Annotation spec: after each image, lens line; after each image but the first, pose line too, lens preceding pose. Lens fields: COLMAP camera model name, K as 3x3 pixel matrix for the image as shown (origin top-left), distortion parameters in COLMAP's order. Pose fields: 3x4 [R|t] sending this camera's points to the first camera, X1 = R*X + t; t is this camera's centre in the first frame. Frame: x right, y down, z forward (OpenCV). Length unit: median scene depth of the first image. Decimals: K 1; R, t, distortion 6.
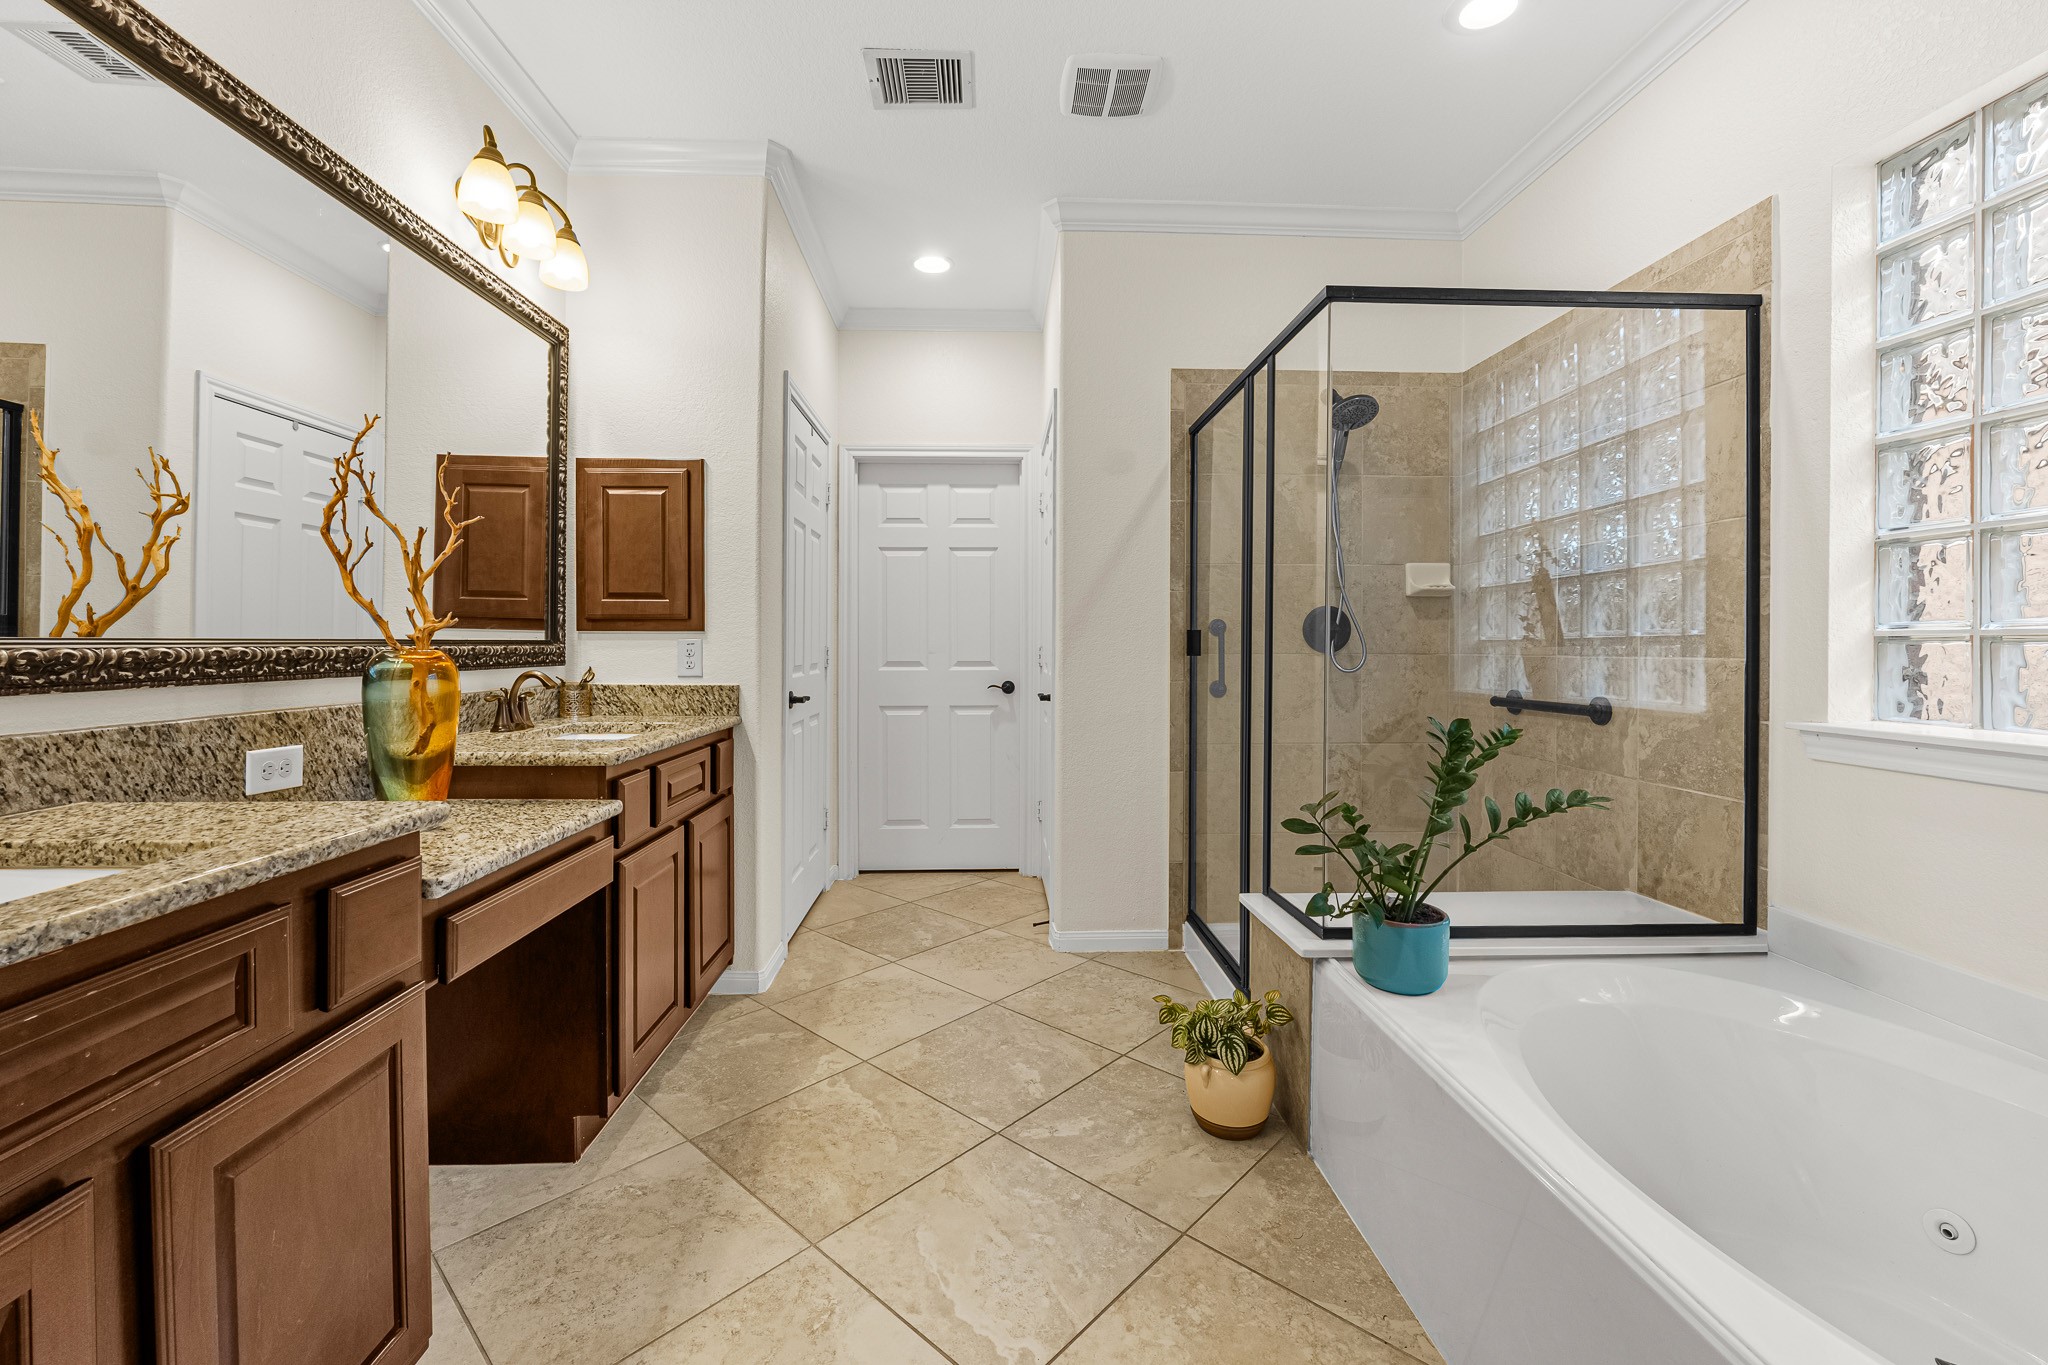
lens RADIAL K [[838.9, 0, 1023.7], [0, 838.9, 652.2], [0, 0, 1]] dist [-0.013634, 0.000280]
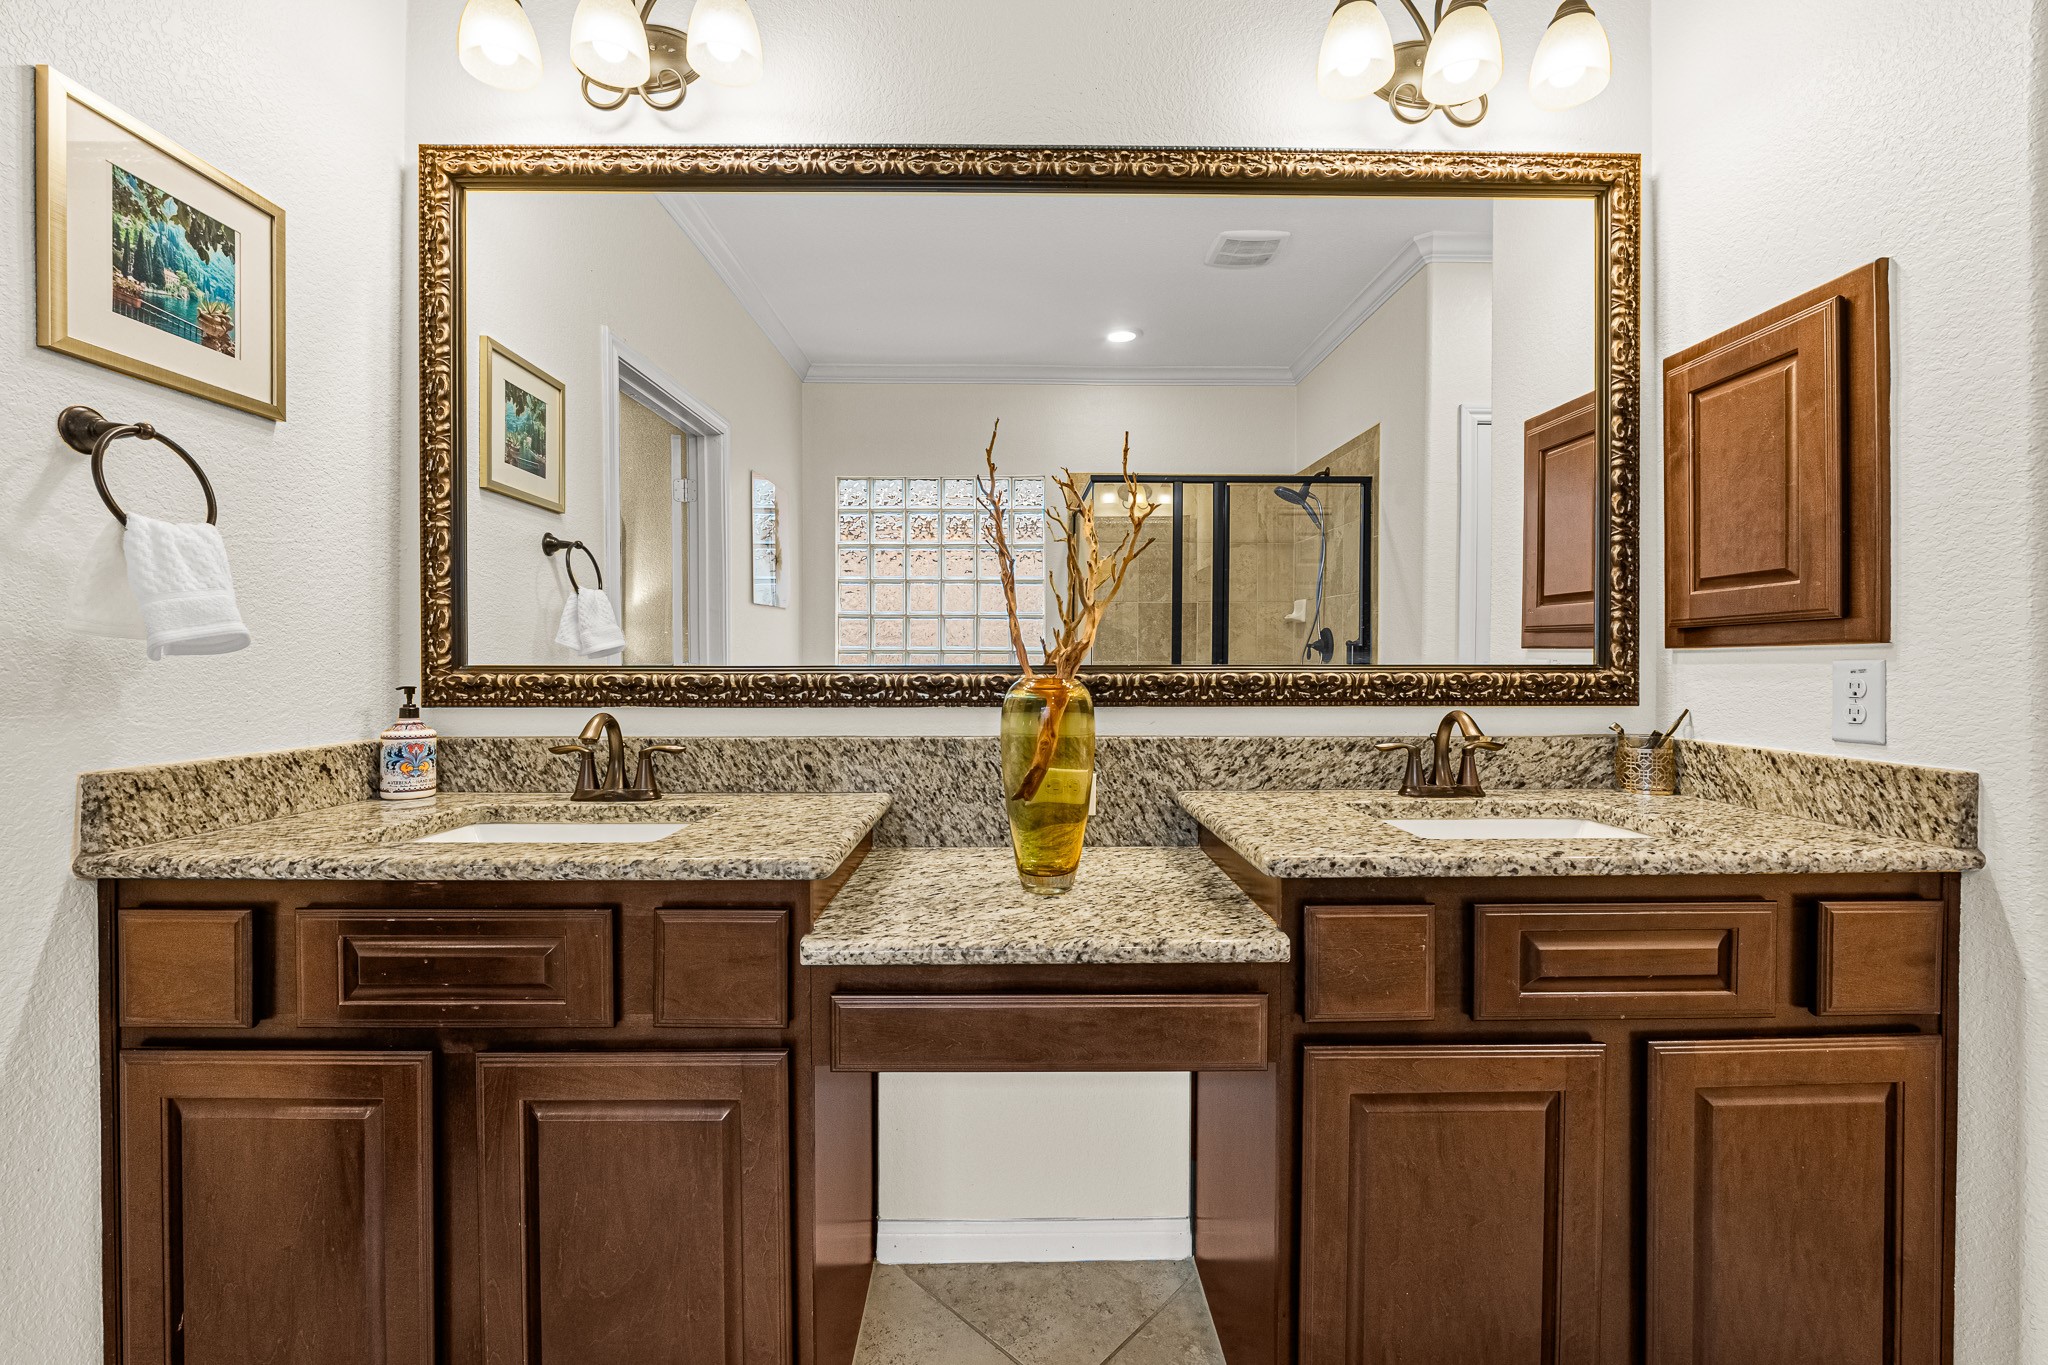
lens RADIAL K [[838.9, 0, 1039.9], [0, 838.9, 668.6], [0, 0, 1]] dist [-0.013634, 0.000280]
pose [[-0.027687, 0.002204, -0.999614, 0.086260], [-0.009327, 0.999953, 0.002463, -0.009839], [0.999573, 0.009392, -0.027665, 0.671736]]
